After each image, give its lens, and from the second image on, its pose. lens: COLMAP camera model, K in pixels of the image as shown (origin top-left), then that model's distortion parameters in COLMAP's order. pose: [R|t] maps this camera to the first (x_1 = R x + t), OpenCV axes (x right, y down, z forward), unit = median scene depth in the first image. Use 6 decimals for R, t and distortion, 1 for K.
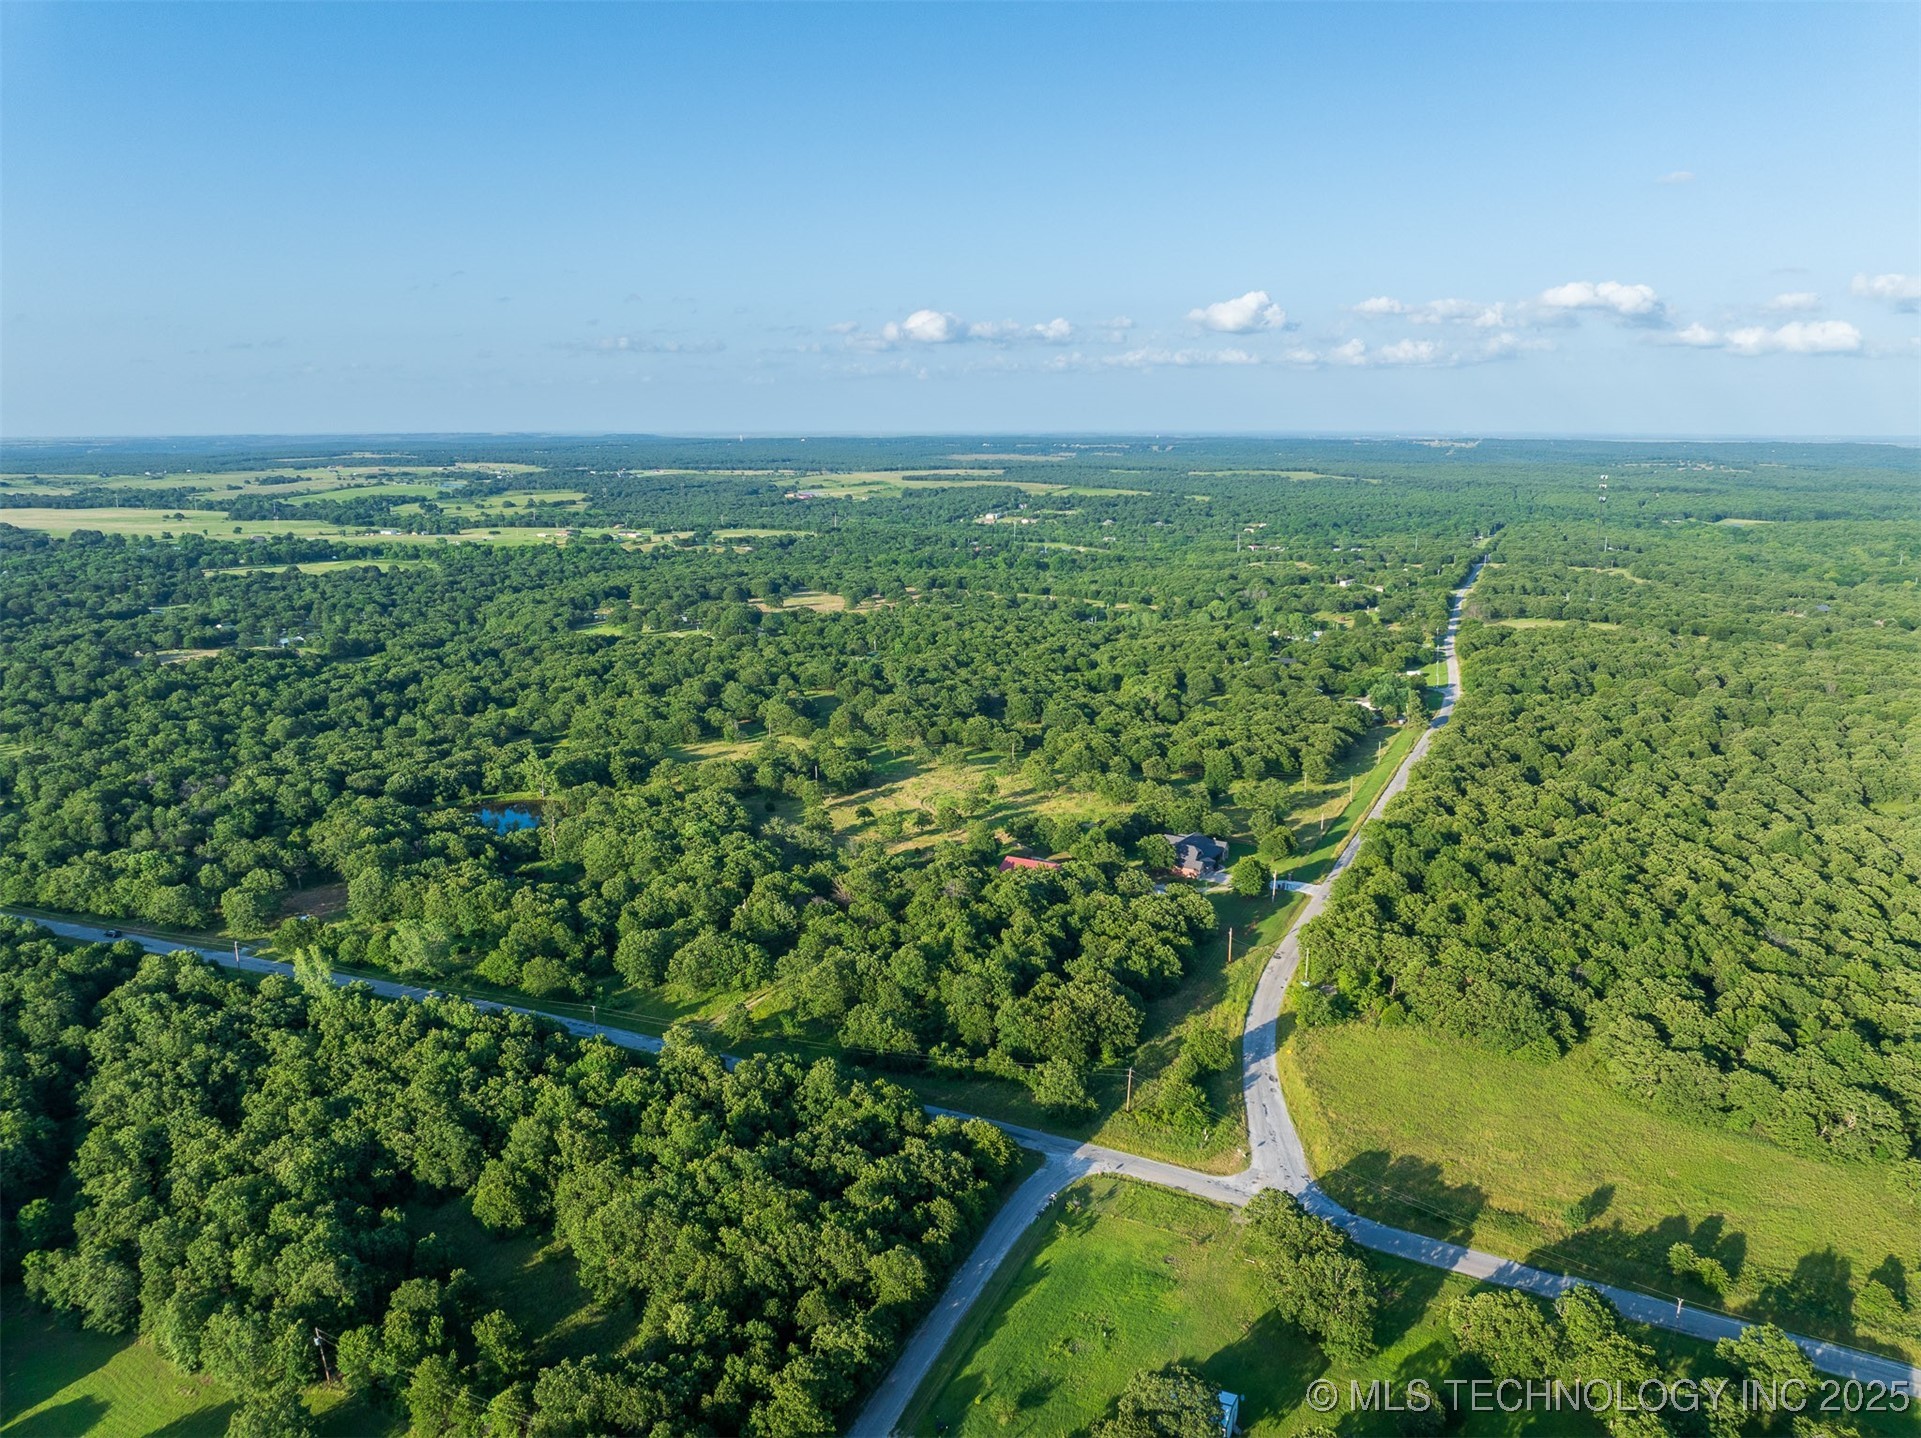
lens RADIAL K [[1357.4, 0, 970.3], [0, 1357.4, 680.1], [0, 0, 1]] dist [-0.033988, -0.016610]
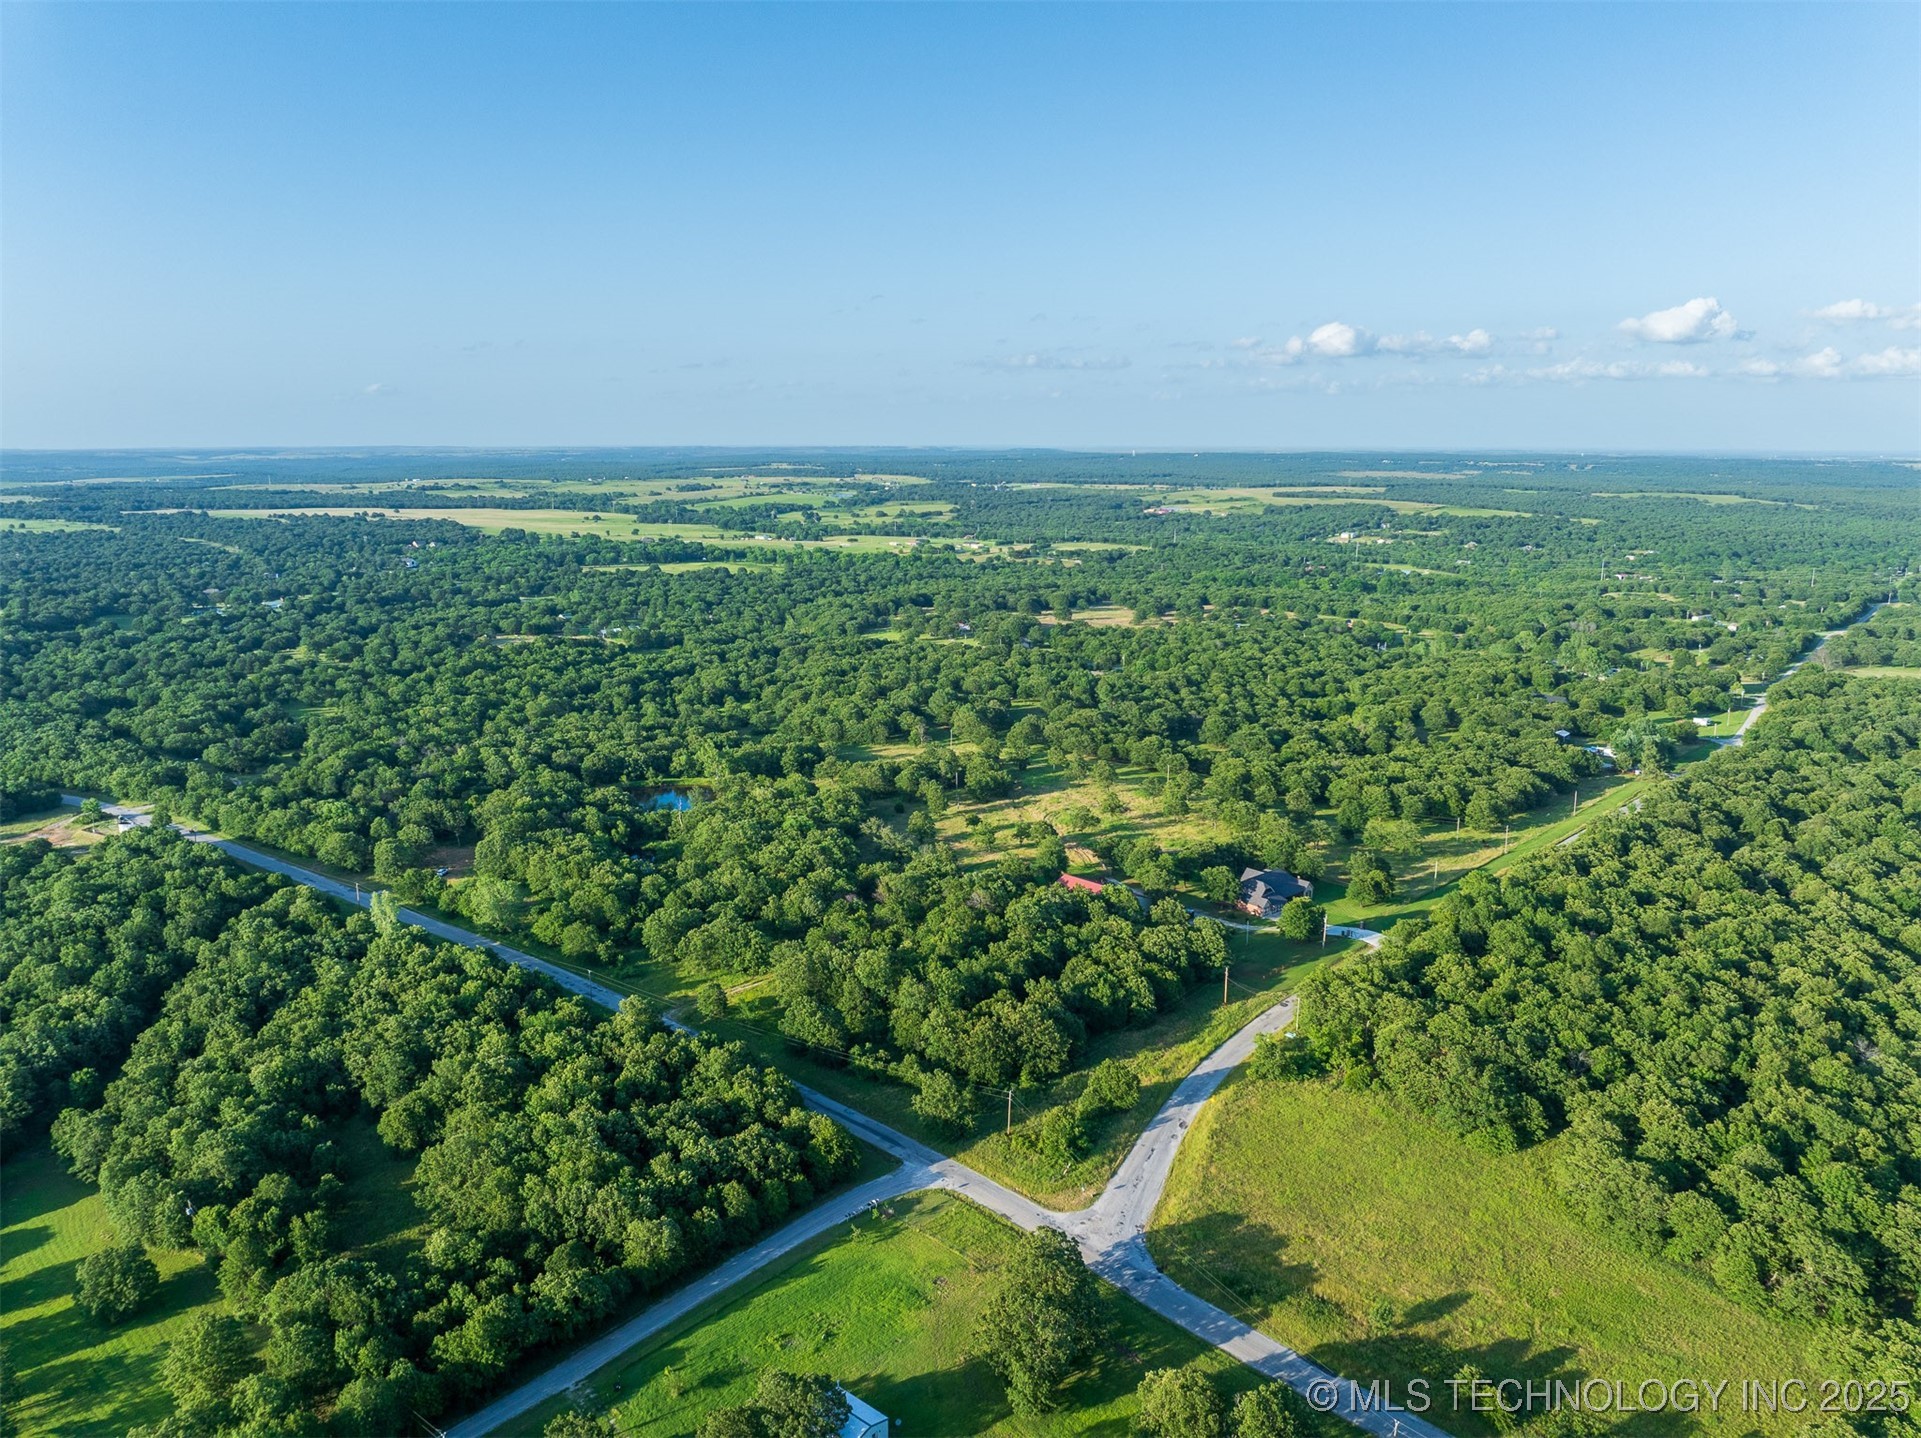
lens RADIAL K [[1357.4, 0, 970.3], [0, 1357.4, 680.1], [0, 0, 1]] dist [-0.033988, -0.016610]
pose [[0.956423, 0.051893, -0.287335, 0.207391], [-0.055017, 0.998481, -0.002802, -0.004789], [0.286754, 0.018489, 0.957826, 0.023075]]
